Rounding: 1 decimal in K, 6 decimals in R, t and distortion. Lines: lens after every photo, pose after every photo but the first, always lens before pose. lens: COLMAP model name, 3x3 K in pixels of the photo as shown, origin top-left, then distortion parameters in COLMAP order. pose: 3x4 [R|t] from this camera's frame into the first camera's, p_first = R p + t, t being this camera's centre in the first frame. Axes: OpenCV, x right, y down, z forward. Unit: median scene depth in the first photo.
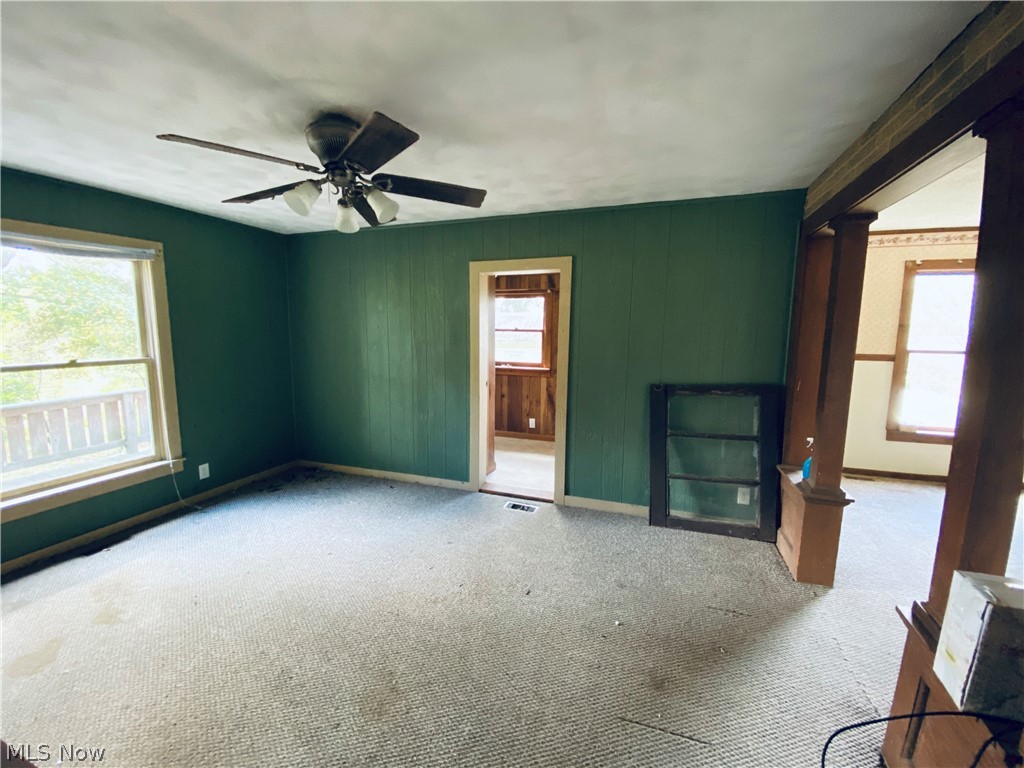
lens RADIAL K [[413.4, 0, 518.4], [0, 413.4, 382.2], [0, 0, 1]] dist [0.004331, -0.000059]
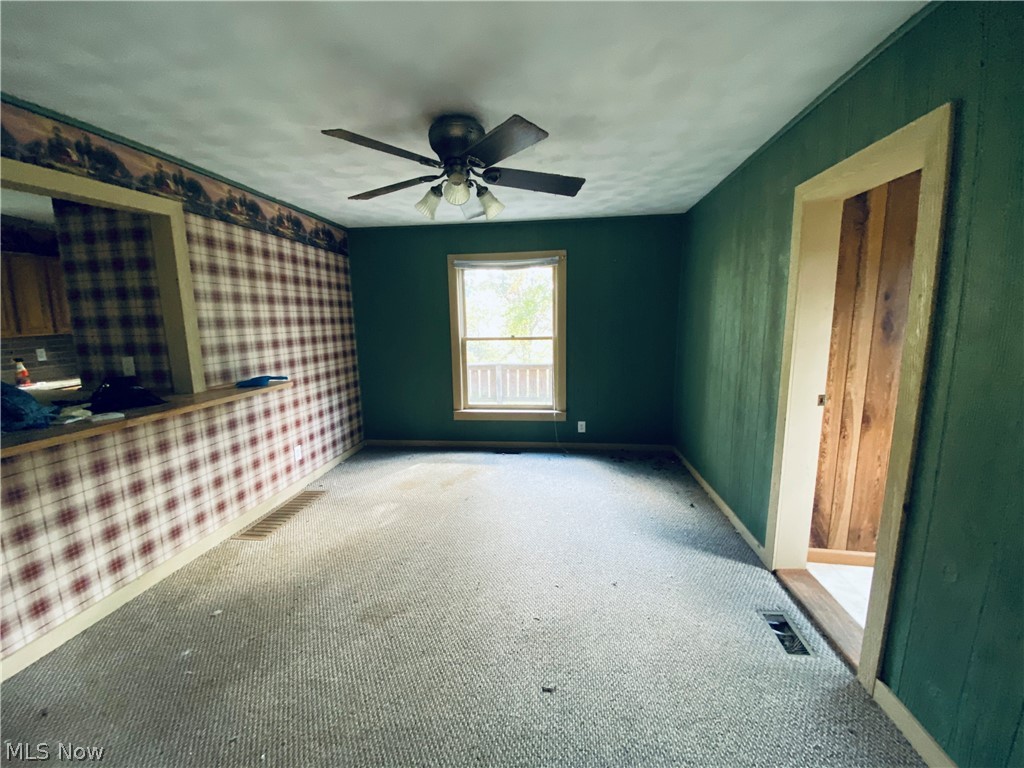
lens RADIAL K [[413.4, 0, 517.2], [0, 413.4, 385.1], [0, 0, 1]] dist [0.004331, -0.000059]
pose [[0.232216, 0.147354, -0.961438, 0.434660], [-0.108216, 0.986235, 0.125017, -0.054075], [0.966626, 0.075012, 0.244965, 0.538061]]
